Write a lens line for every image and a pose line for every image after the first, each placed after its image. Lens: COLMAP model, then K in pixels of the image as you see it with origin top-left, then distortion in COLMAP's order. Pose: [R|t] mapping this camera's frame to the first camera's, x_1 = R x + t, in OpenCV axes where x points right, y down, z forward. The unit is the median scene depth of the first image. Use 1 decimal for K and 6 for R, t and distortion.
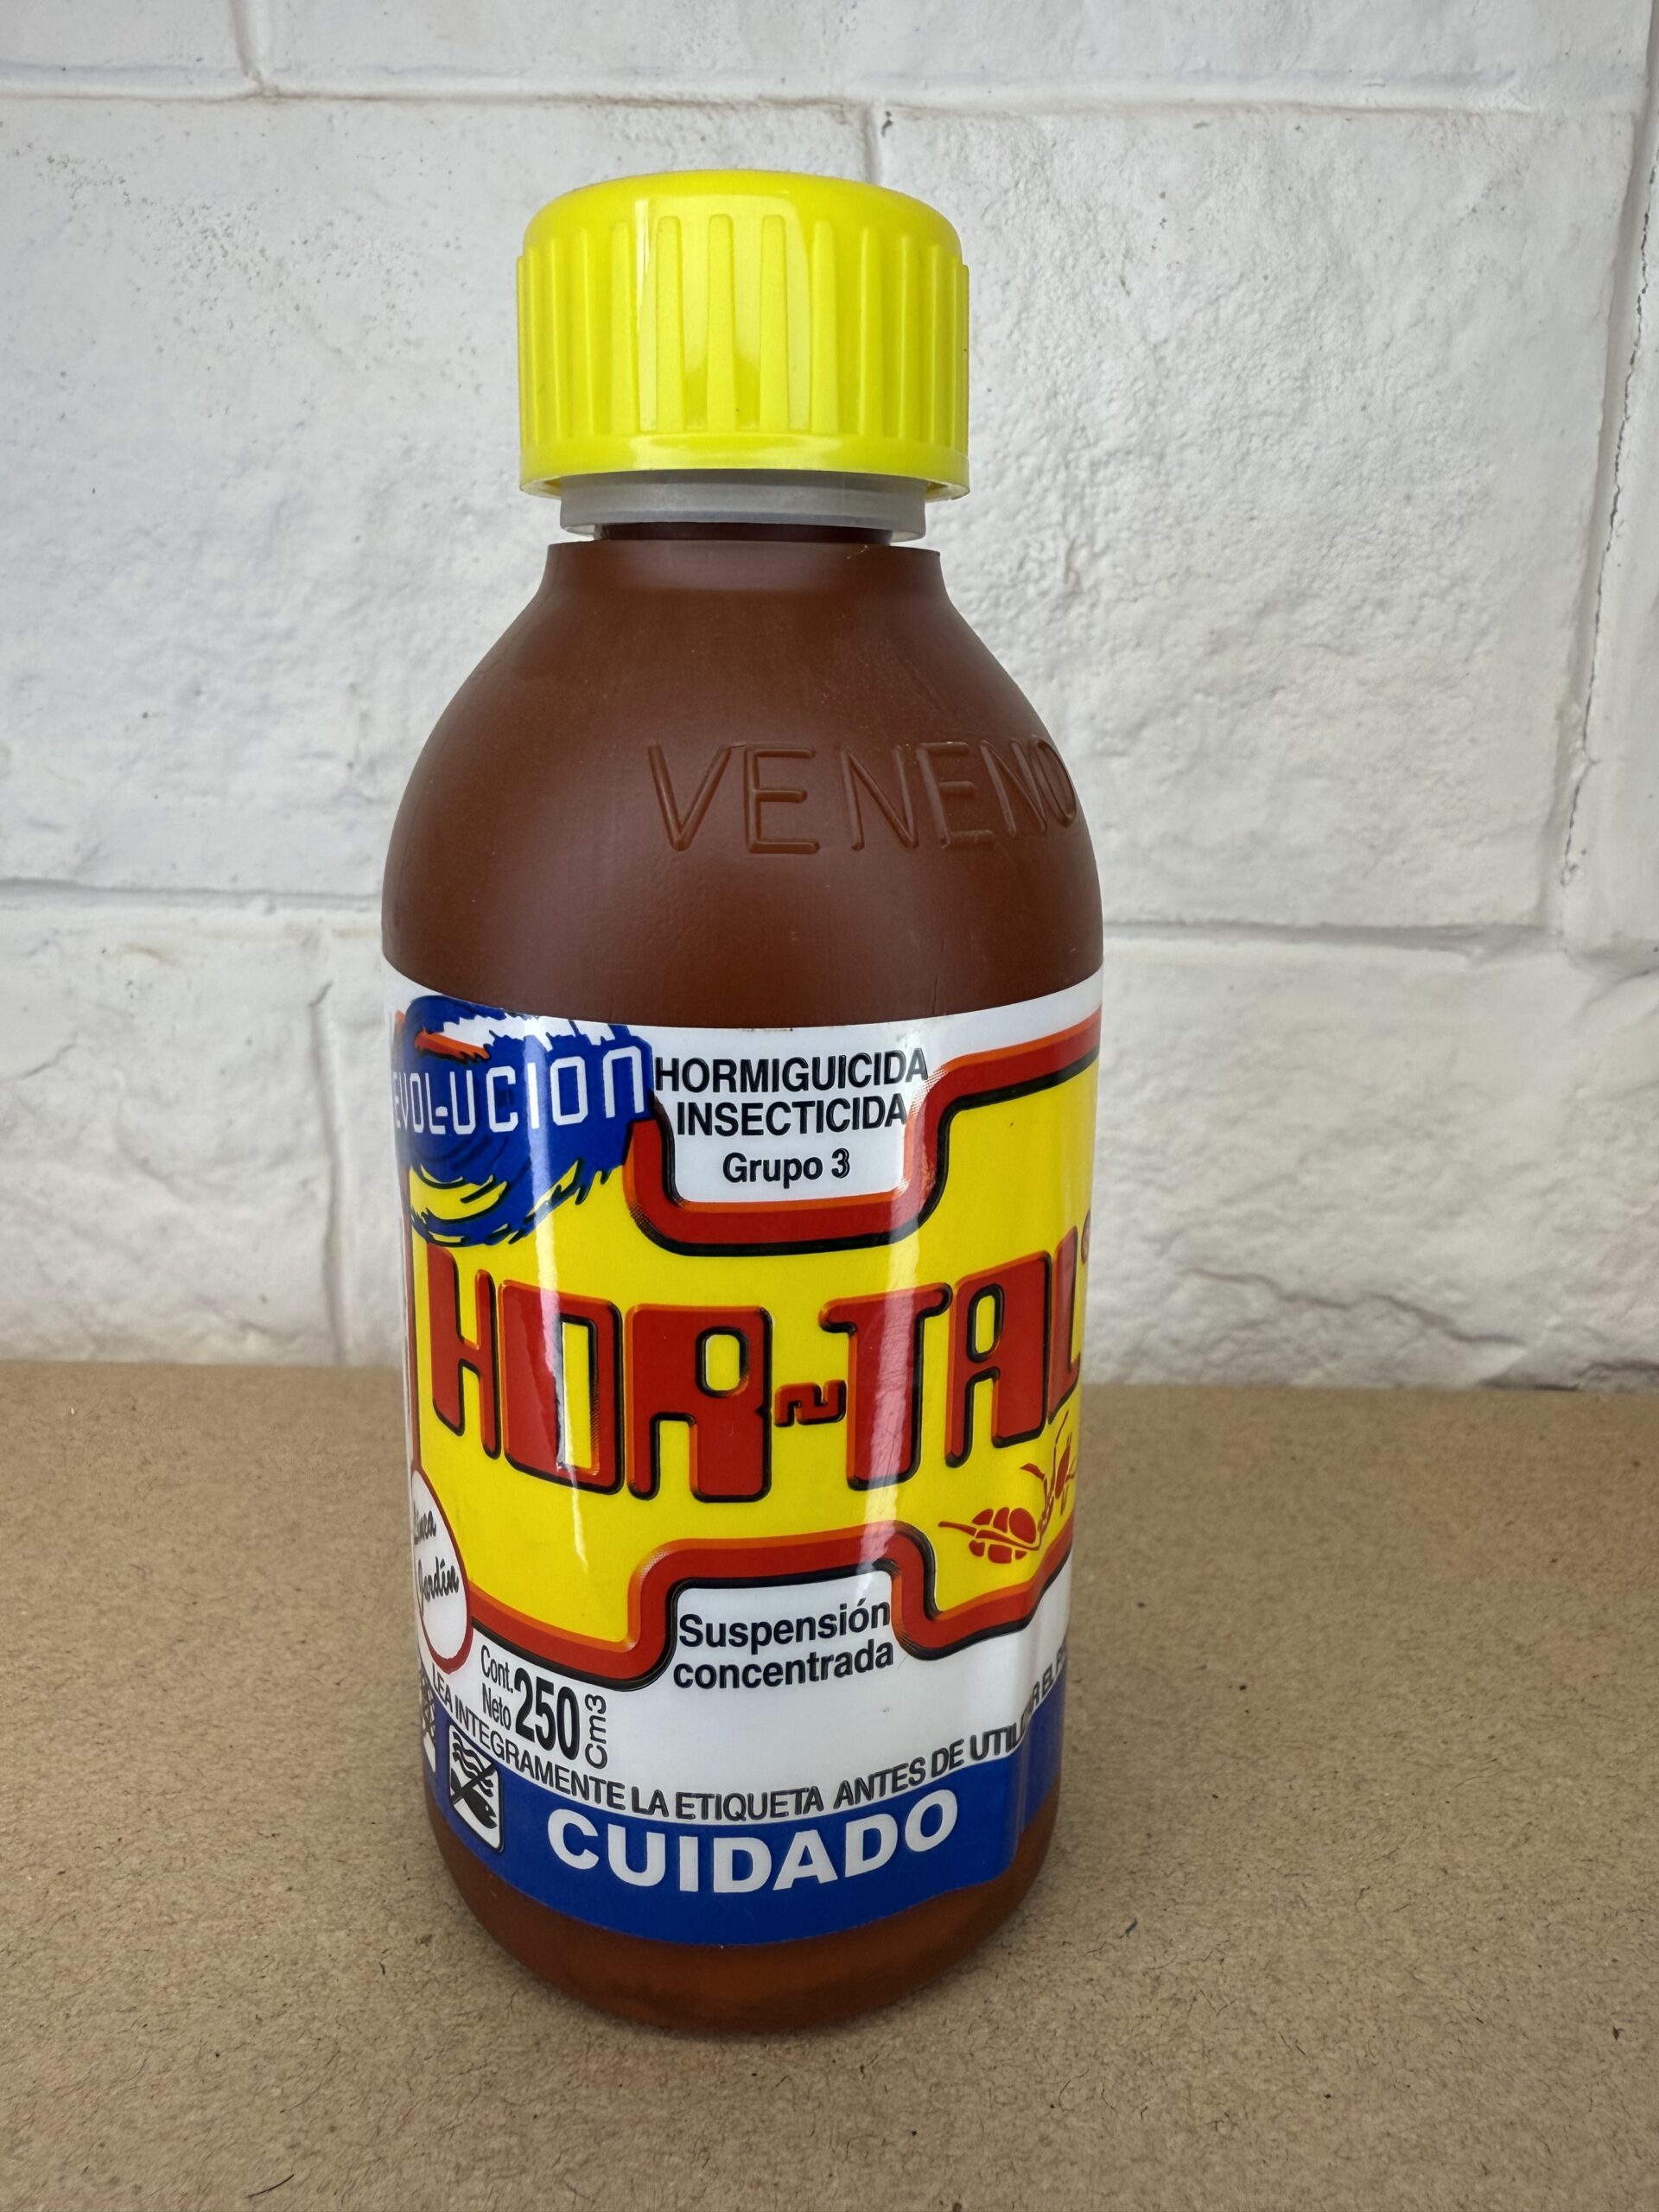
lens RADIAL K [[1590.7, 0, 835.4], [0, 1590.7, 957.5], [0, 0, 1]] dist [-0.002682, -0.006015]
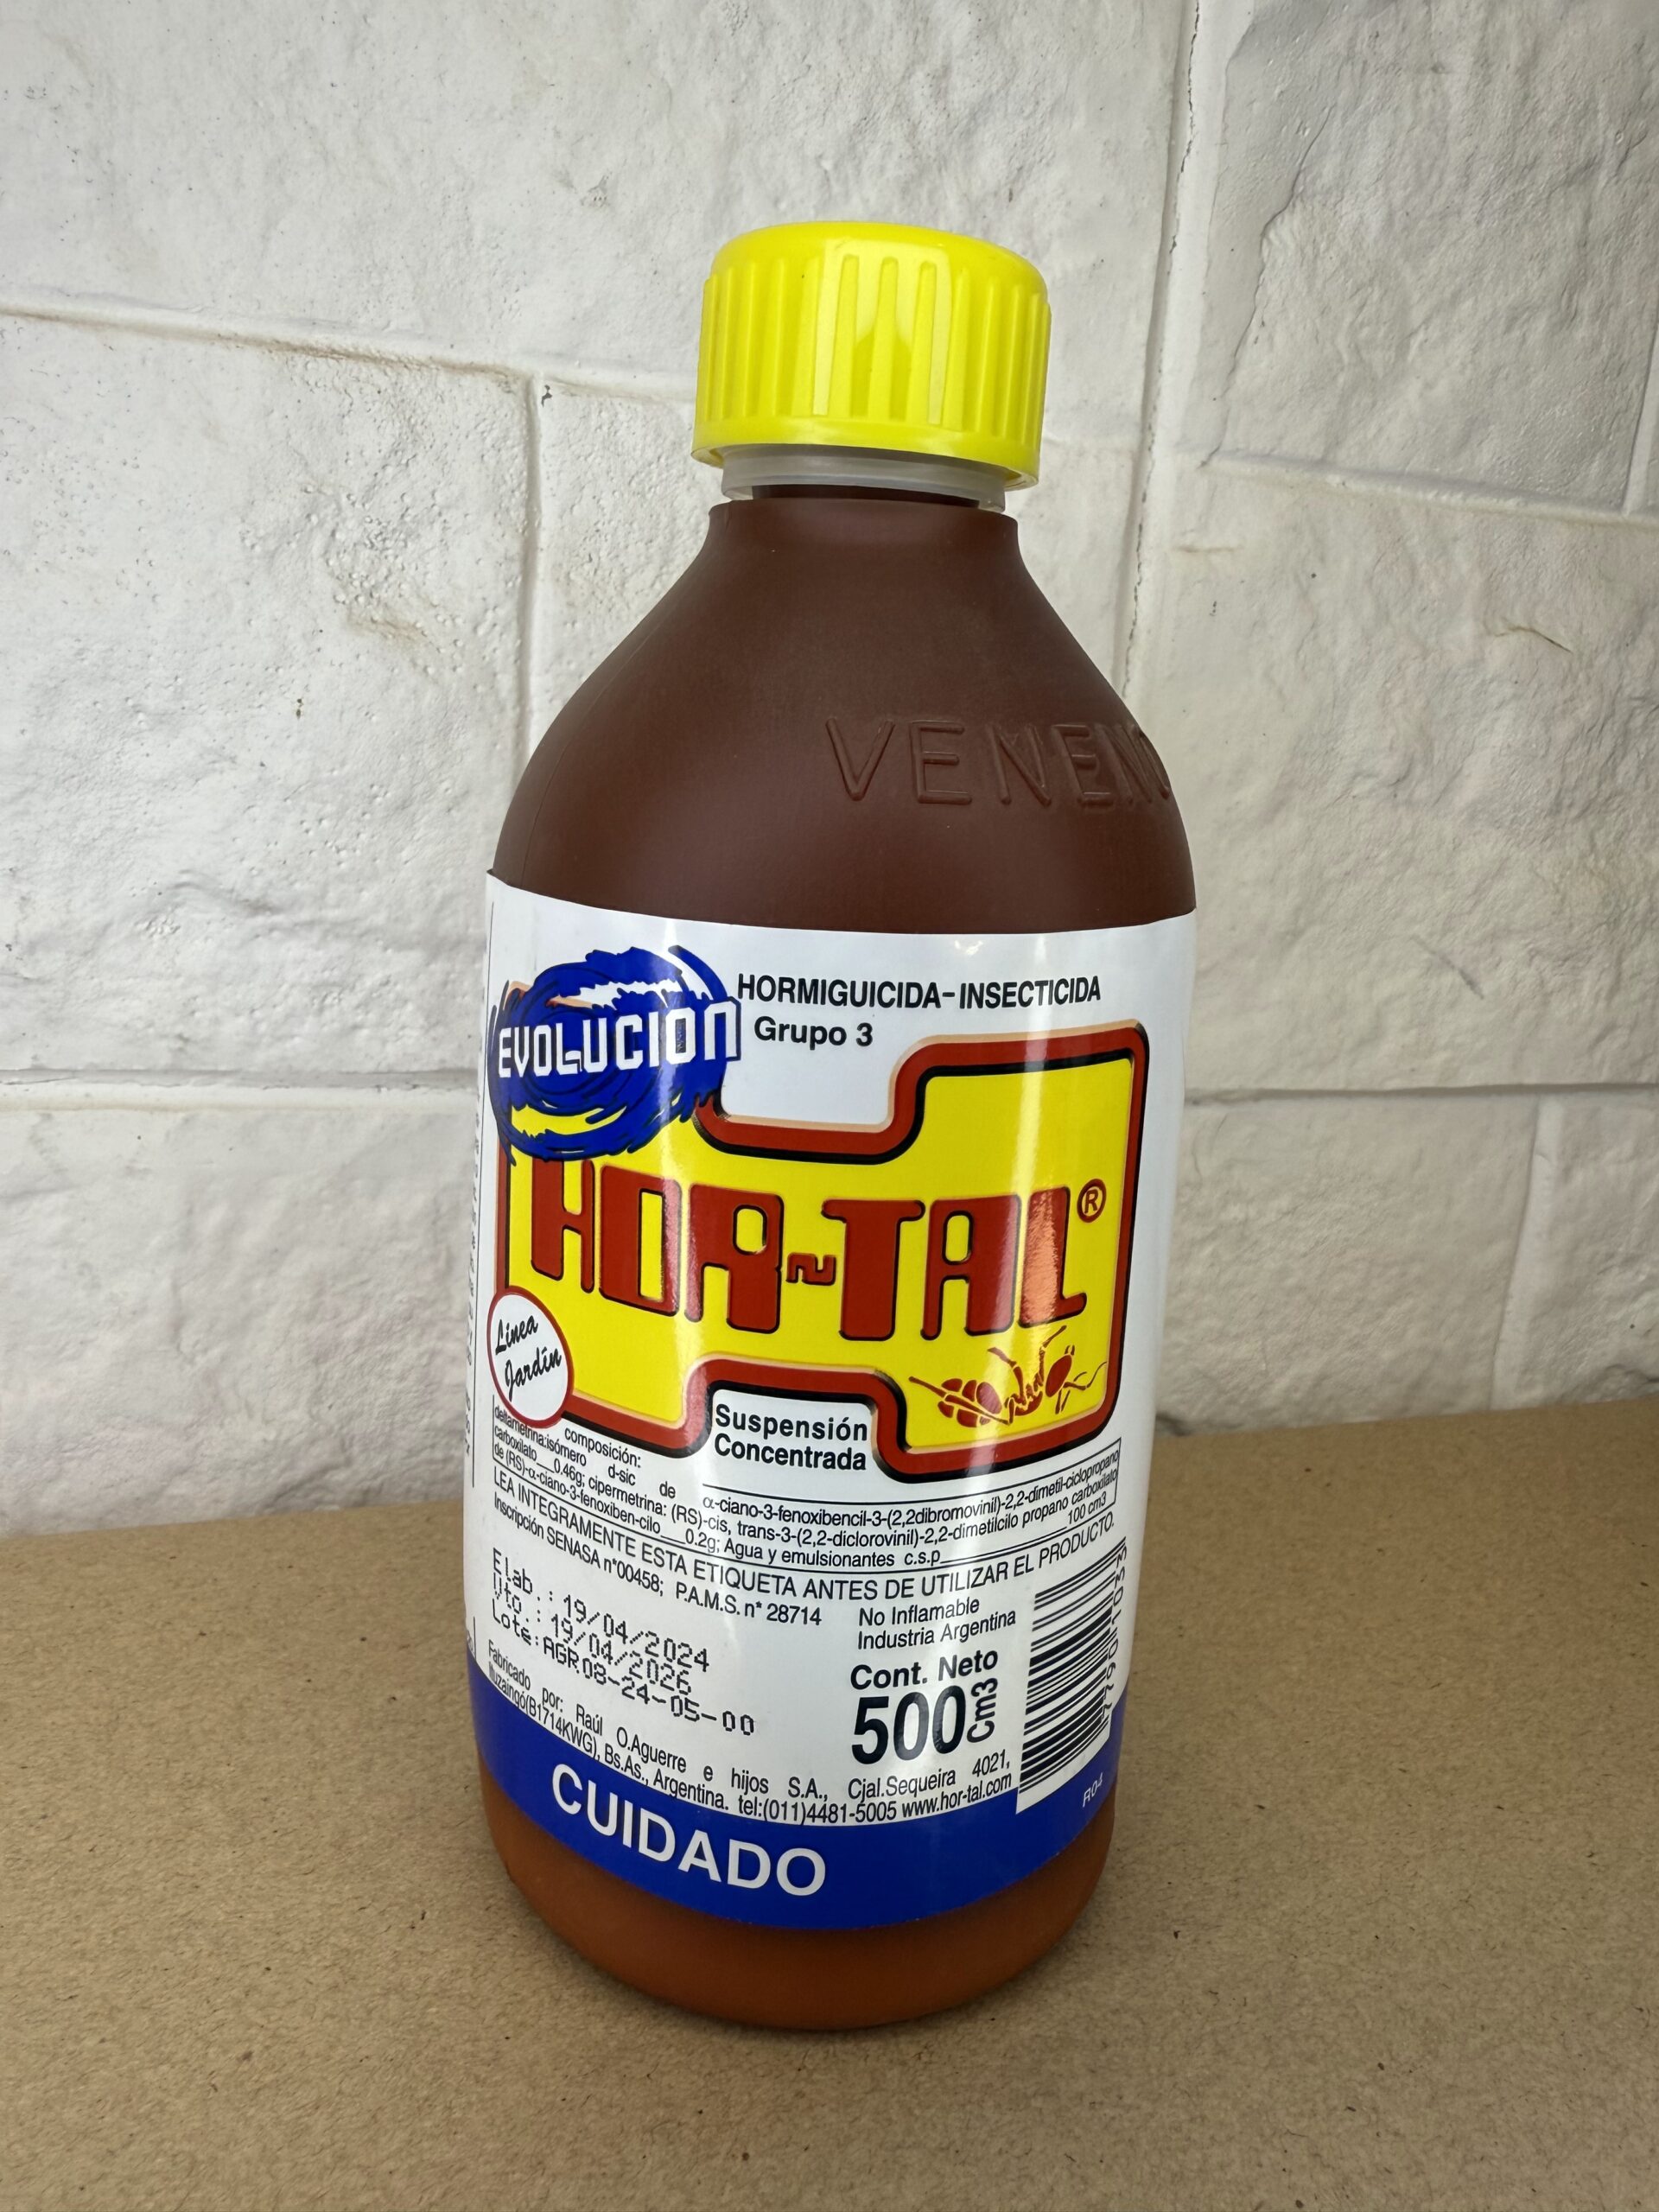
lens RADIAL K [[1579.8, 0, 834.6], [0, 1579.8, 986.8], [0, 0, 1]] dist [-0.001365, 0.002333]
pose [[0.951993, -0.008195, 0.306011, -0.116183], [0.011516, 0.999893, -0.009049, -0.083355], [-0.305904, 0.012138, 0.951985, -0.133870]]
